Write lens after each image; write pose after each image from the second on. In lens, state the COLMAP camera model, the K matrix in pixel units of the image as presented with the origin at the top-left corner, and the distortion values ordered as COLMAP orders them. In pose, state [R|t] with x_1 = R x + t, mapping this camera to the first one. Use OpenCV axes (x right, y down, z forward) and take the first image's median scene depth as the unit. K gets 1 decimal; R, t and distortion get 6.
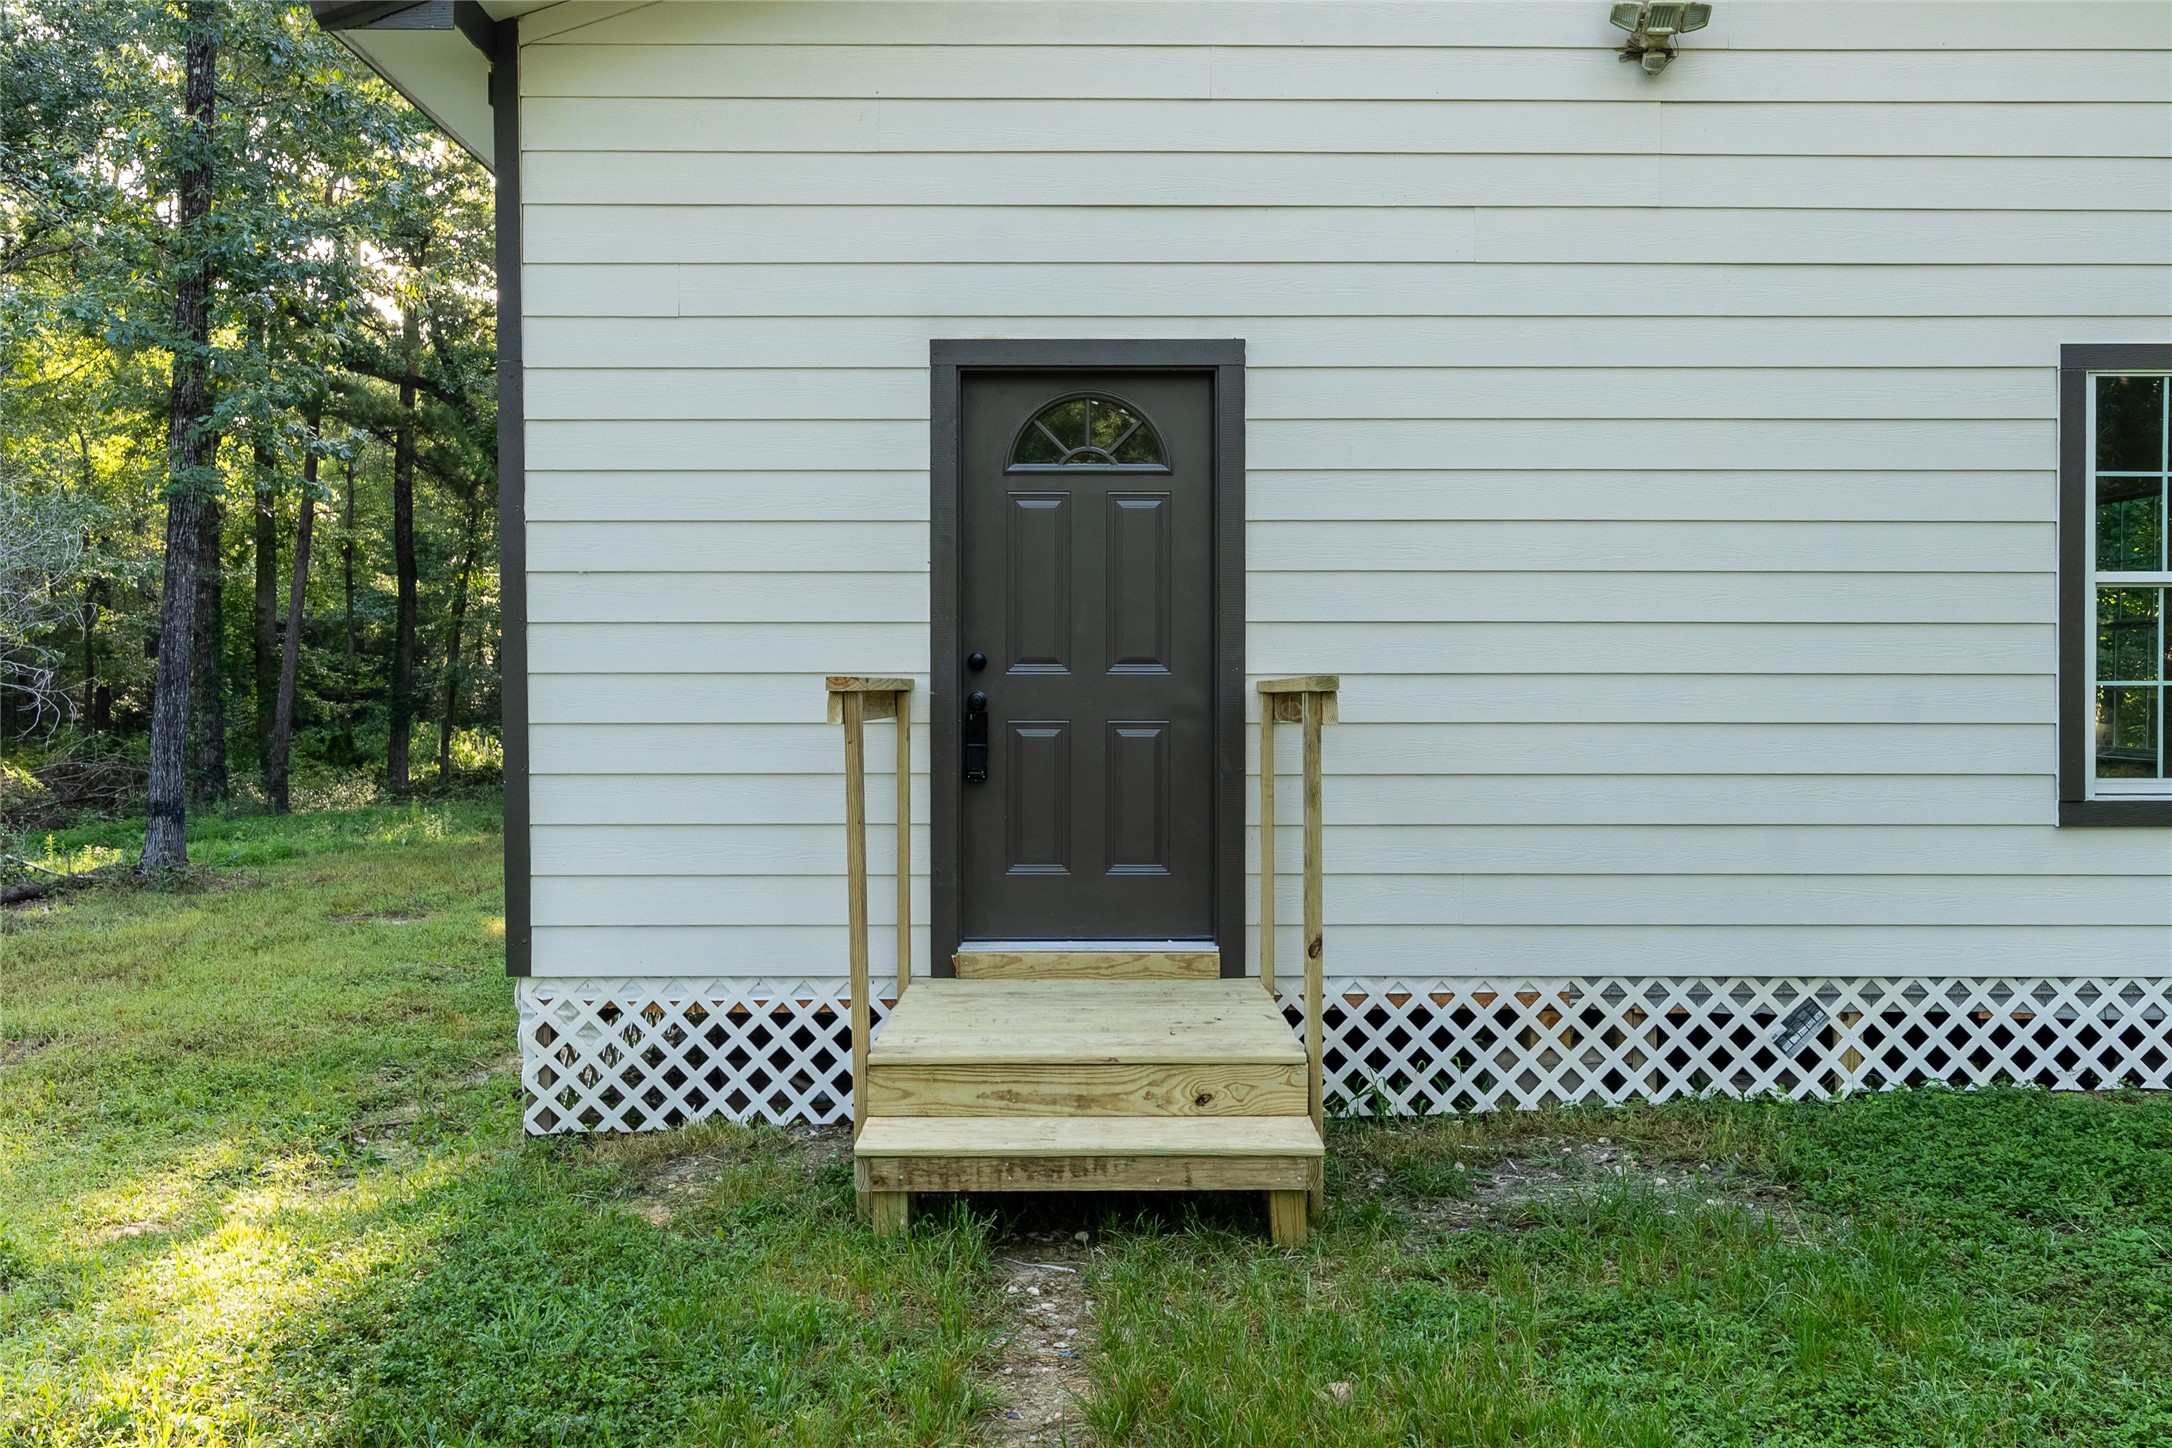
lens RADIAL K [[1714.3, 0, 1086.0], [0, 1714.3, 724.0], [0, 0, 1]] dist [-0.004409, -0.000766]
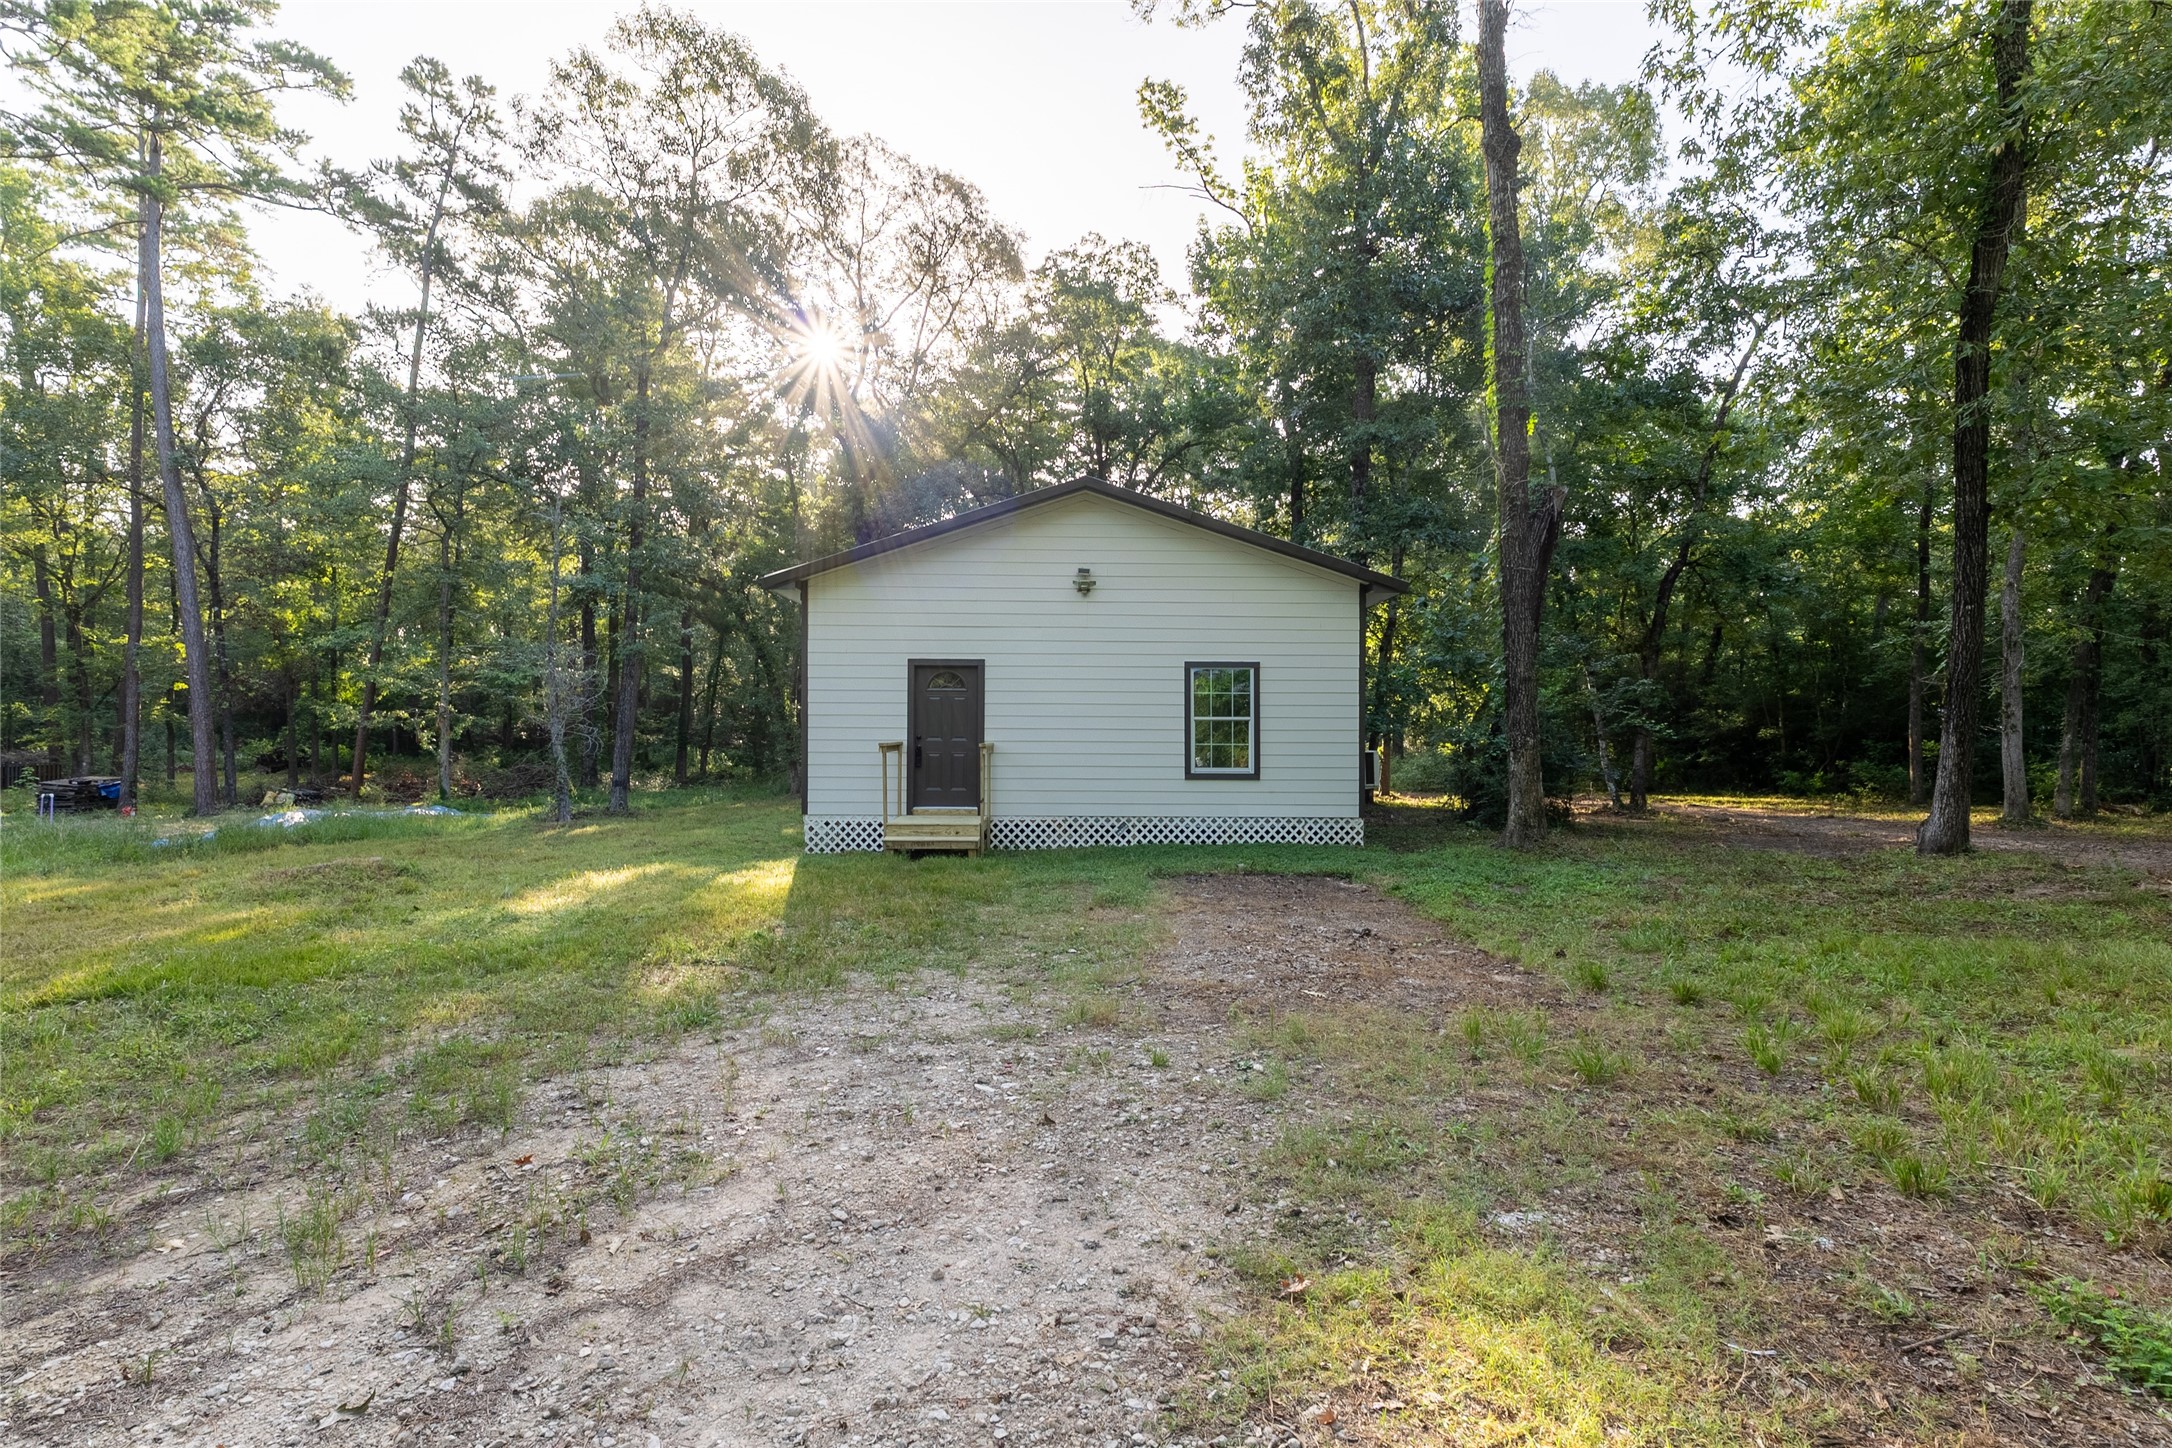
lens RADIAL K [[1035.1, 0, 1086.0], [0, 1035.1, 724.0], [0, 0, 1]] dist [0.000475, 0.000007]
pose [[0.999882, 0.005514, 0.014350, 0.296847], [-0.005202, 0.999750, -0.021748, -0.017158], [-0.014466, 0.021671, 0.999660, -1.455213]]
